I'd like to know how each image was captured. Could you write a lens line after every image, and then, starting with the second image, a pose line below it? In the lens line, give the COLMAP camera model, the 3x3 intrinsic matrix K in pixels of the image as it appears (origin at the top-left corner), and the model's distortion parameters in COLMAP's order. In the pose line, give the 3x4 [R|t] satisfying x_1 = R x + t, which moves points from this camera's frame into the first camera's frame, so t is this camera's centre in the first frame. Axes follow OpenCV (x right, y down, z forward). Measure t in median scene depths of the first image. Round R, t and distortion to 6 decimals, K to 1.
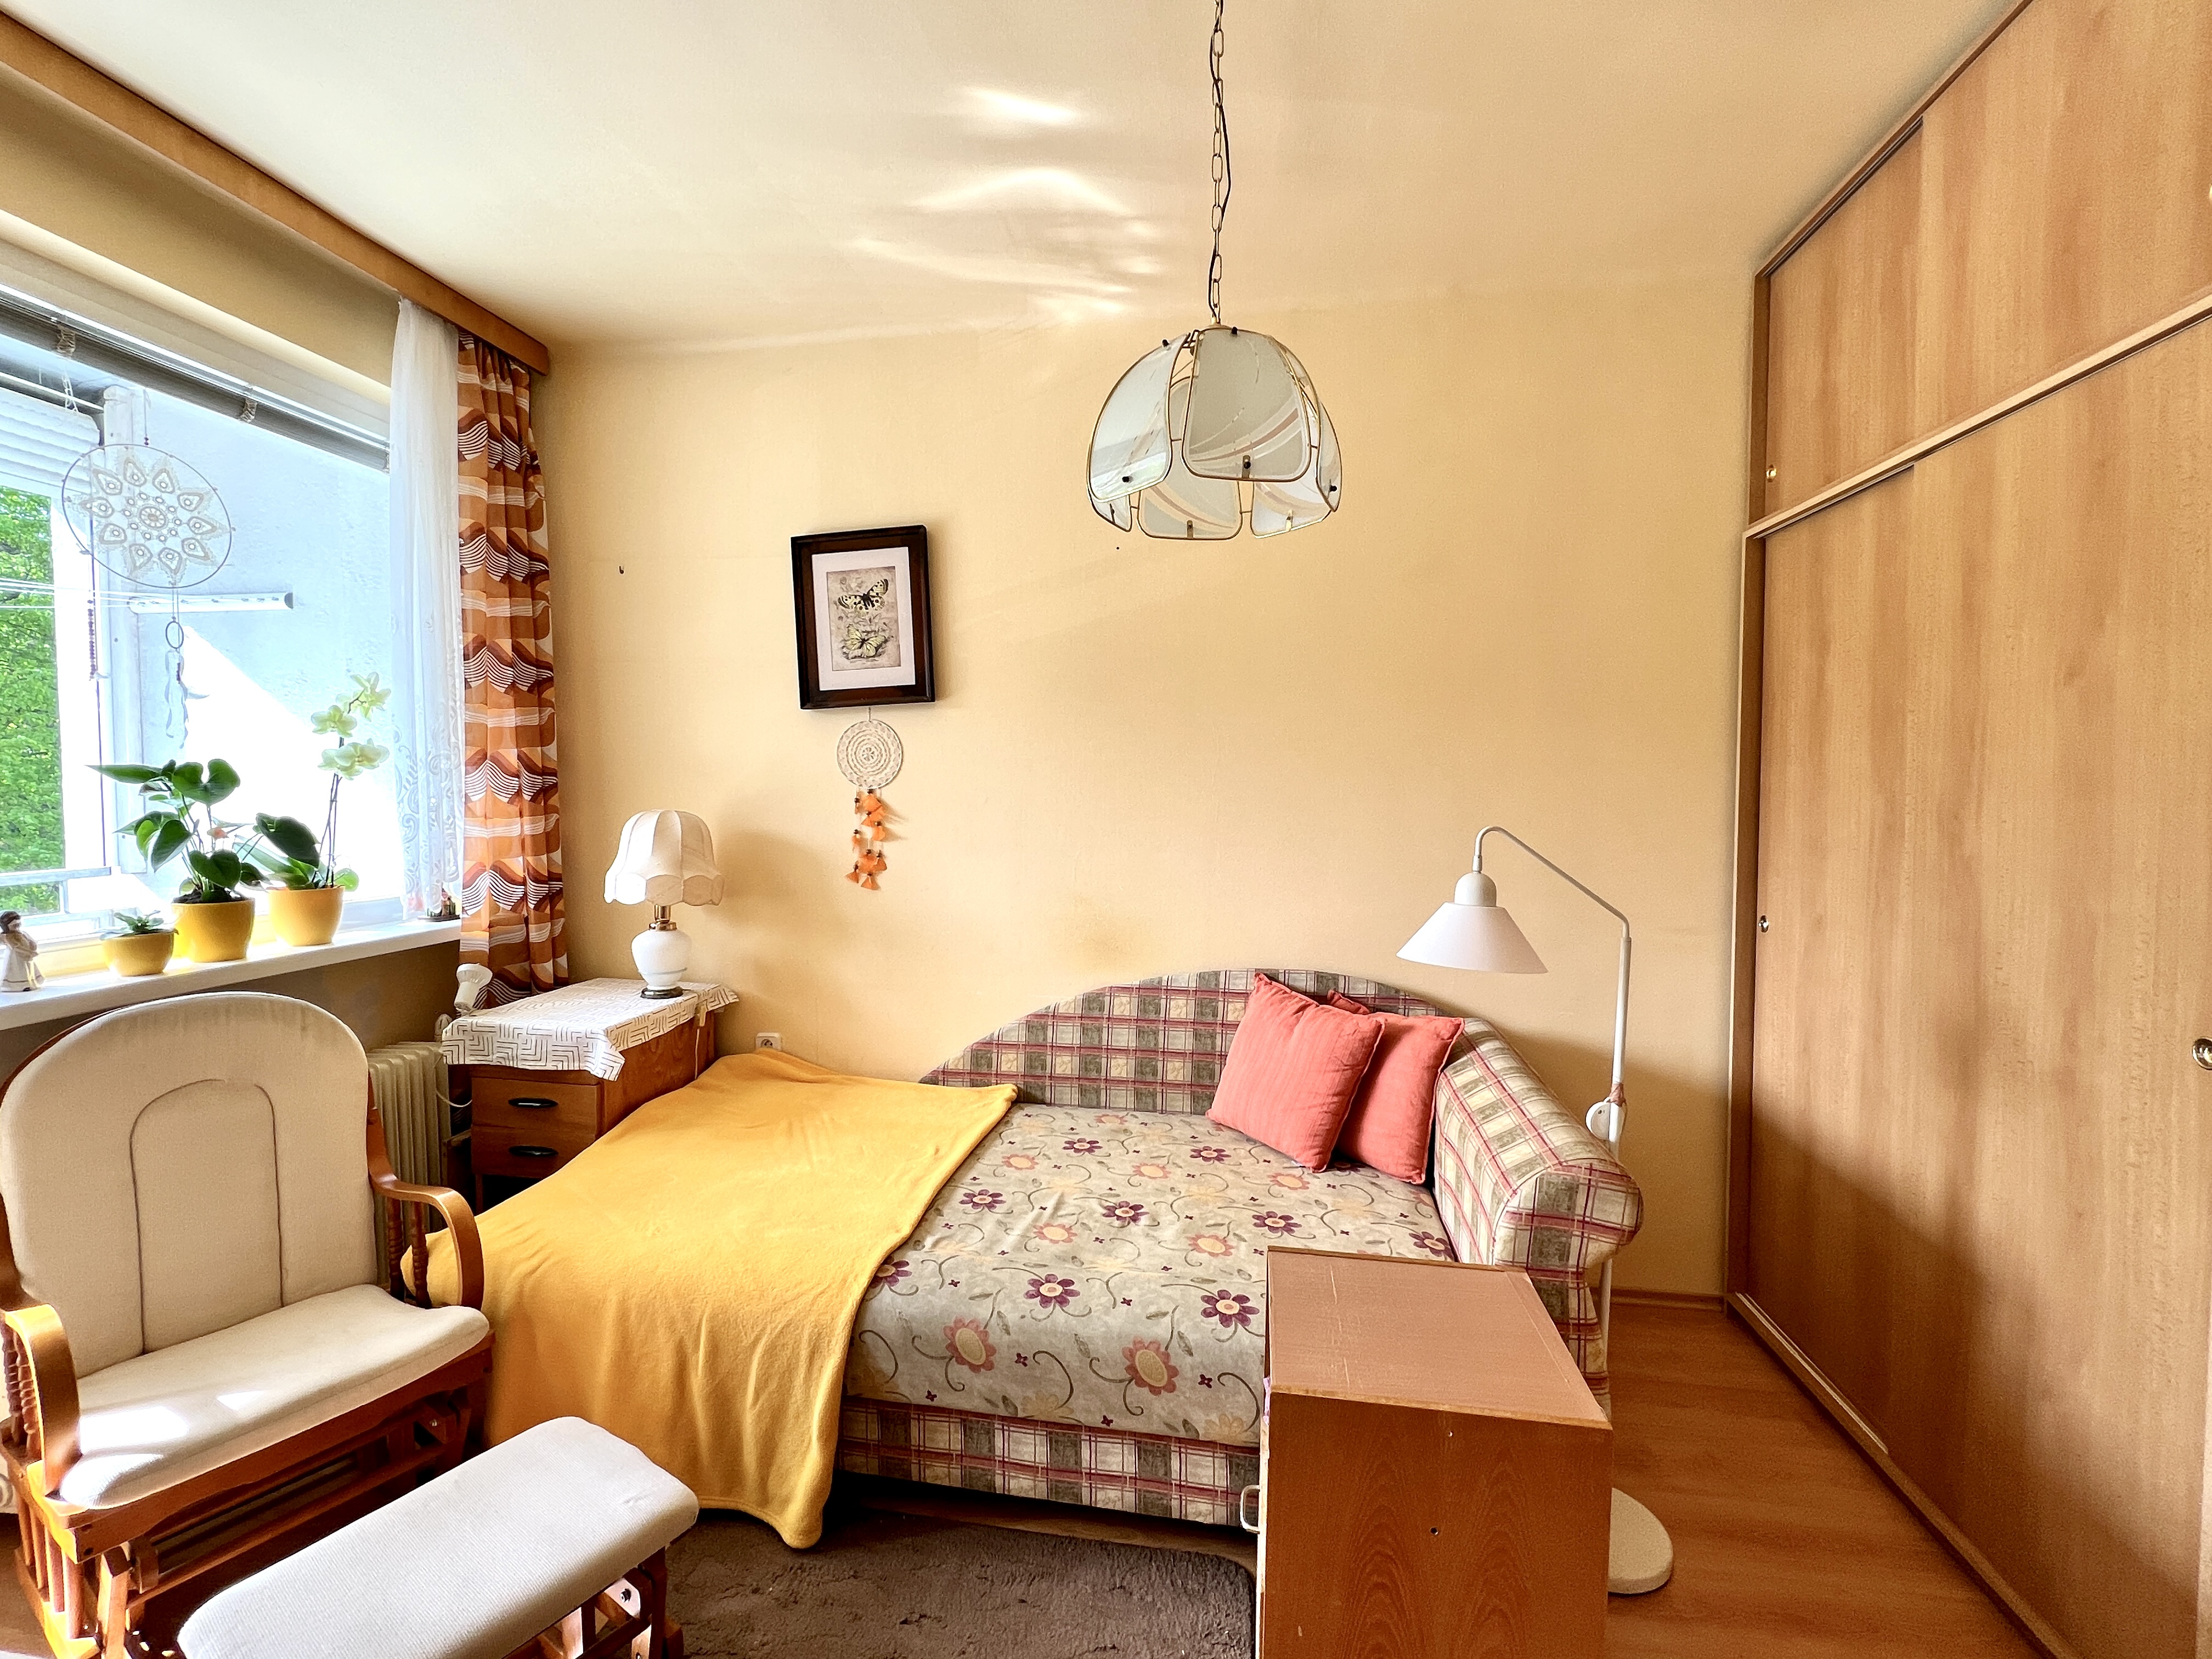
lens RADIAL K [[1002.0, 0, 1096.3], [0, 1002.0, 828.3], [0, 0, 1]] dist [-0.001153, 0.000381]
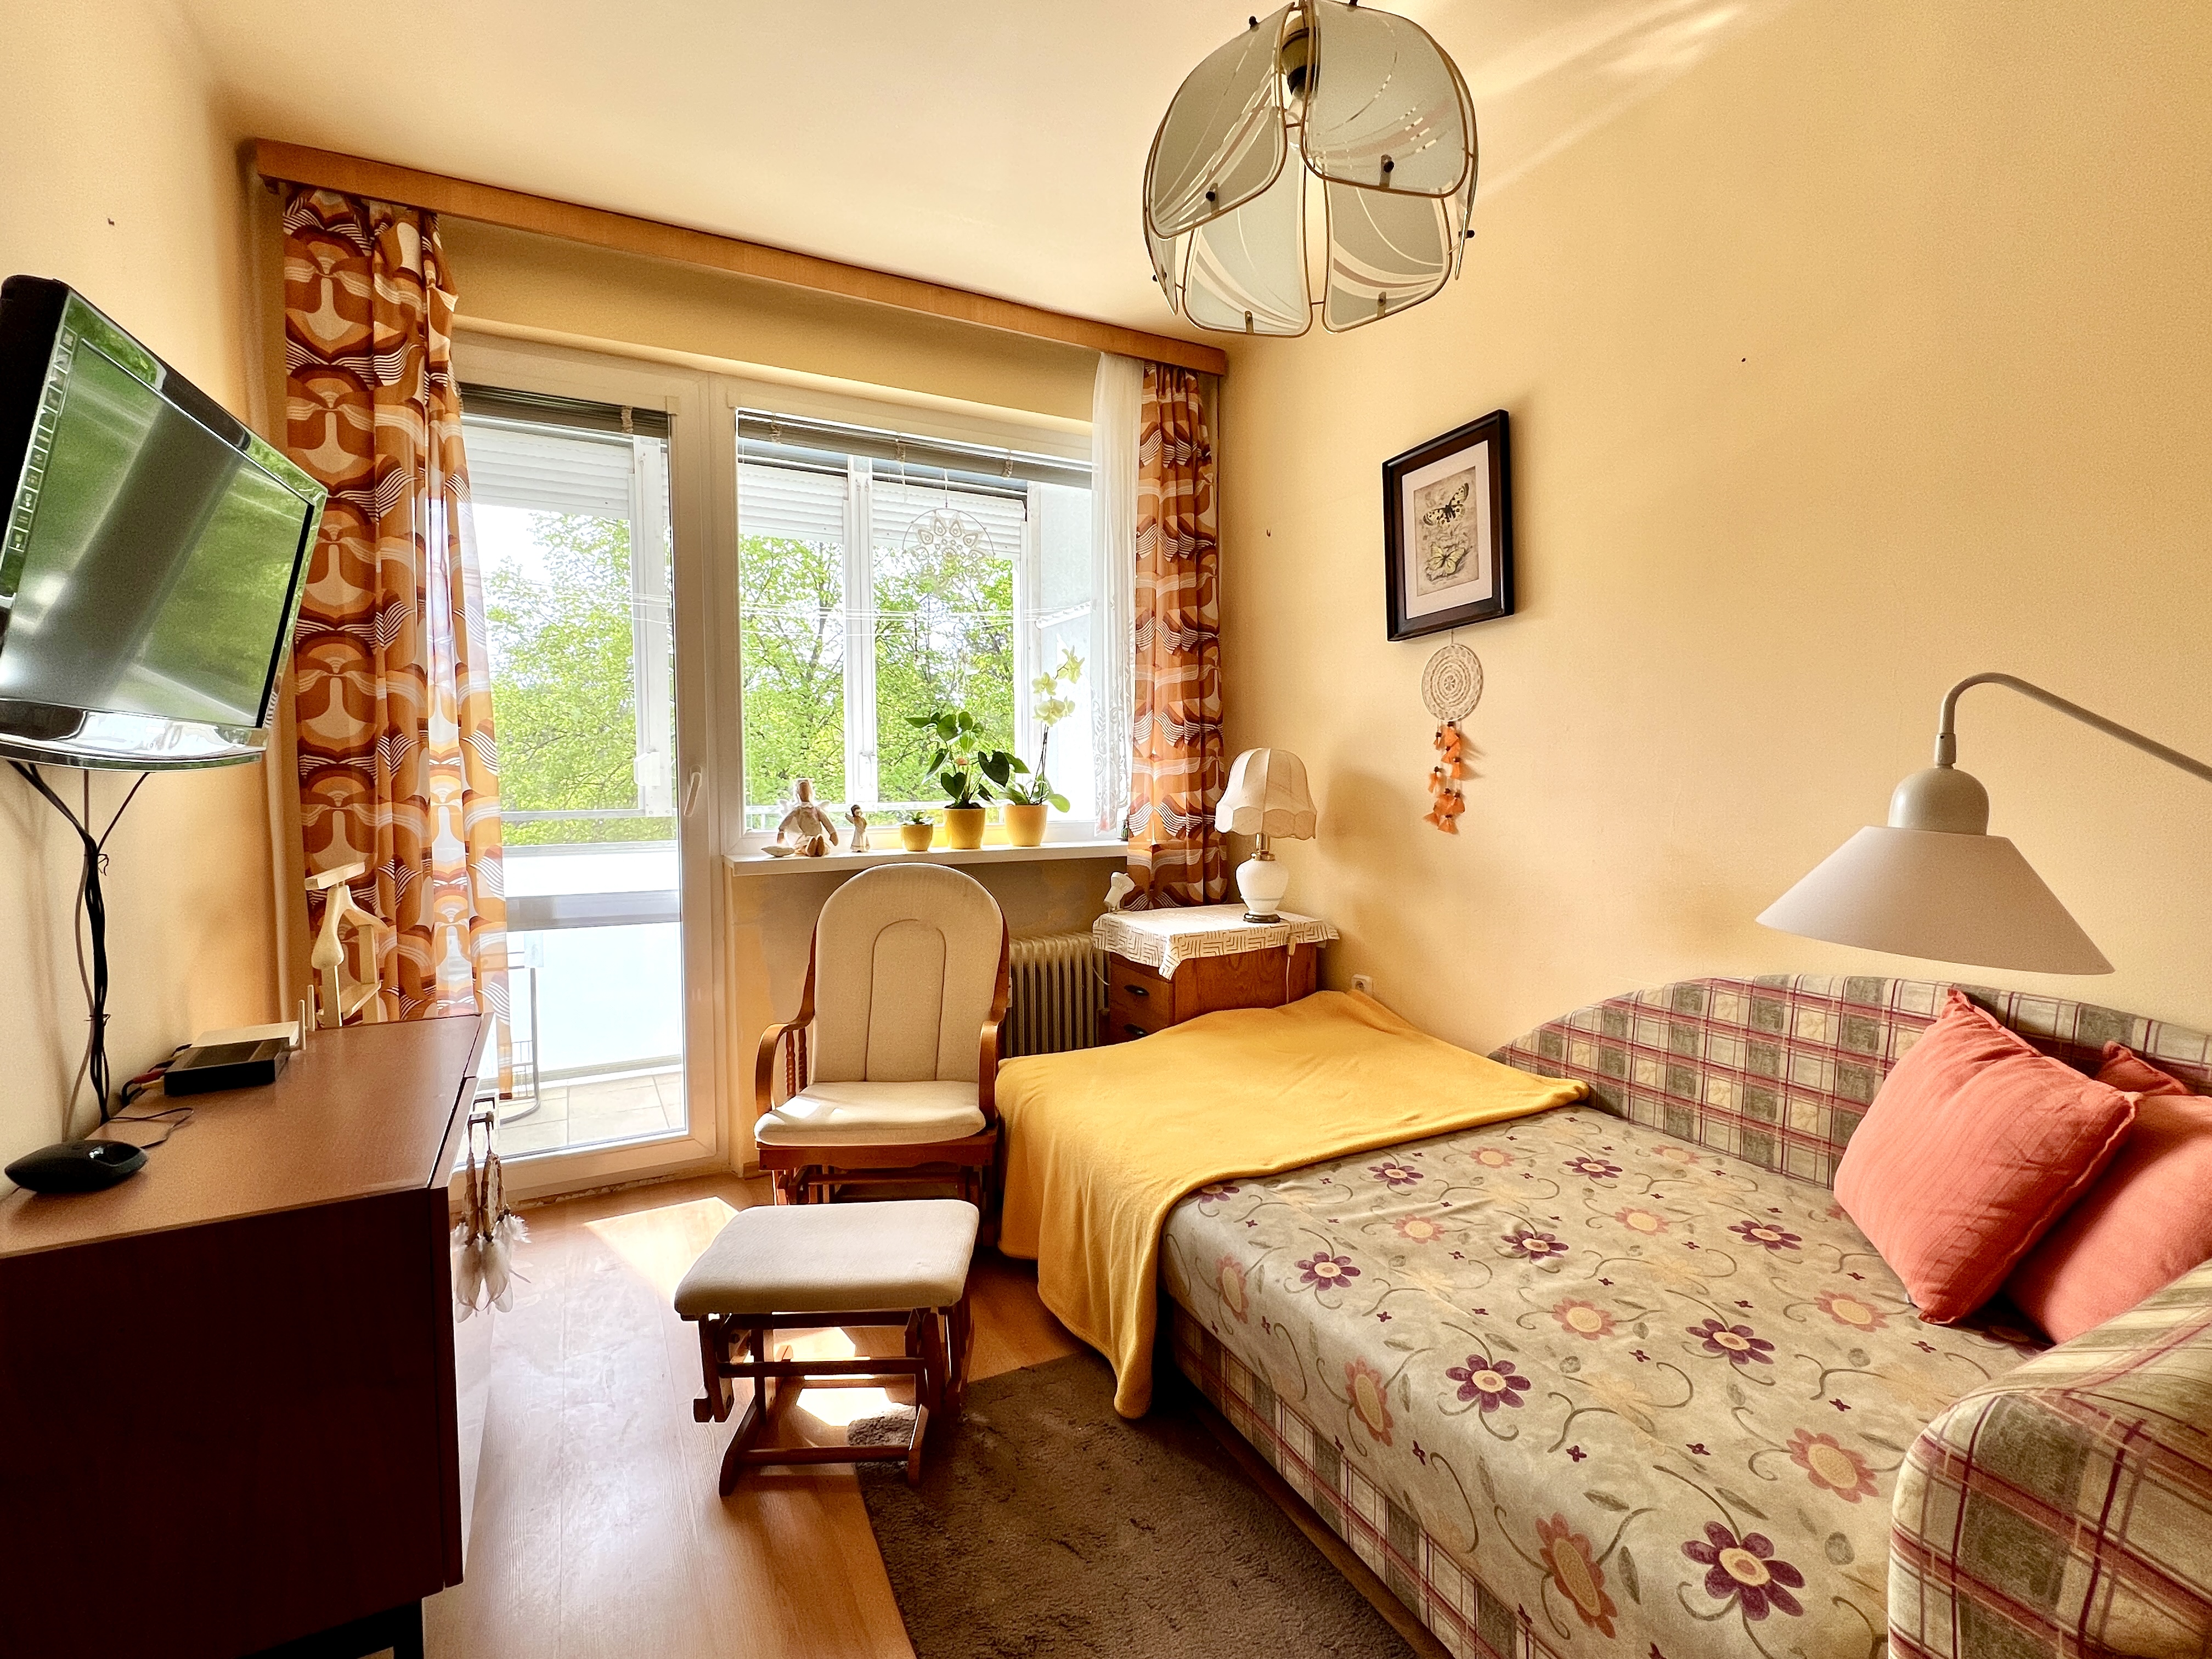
lens RADIAL K [[1002.0, 0, 1096.3], [0, 1002.0, 828.3], [0, 0, 1]] dist [-0.001153, 0.000381]
pose [[0.595073, 0.037837, -0.802780, 0.327822], [-0.030054, 0.999240, 0.024819, 0.046141], [0.803110, 0.009357, 0.595758, 0.215477]]
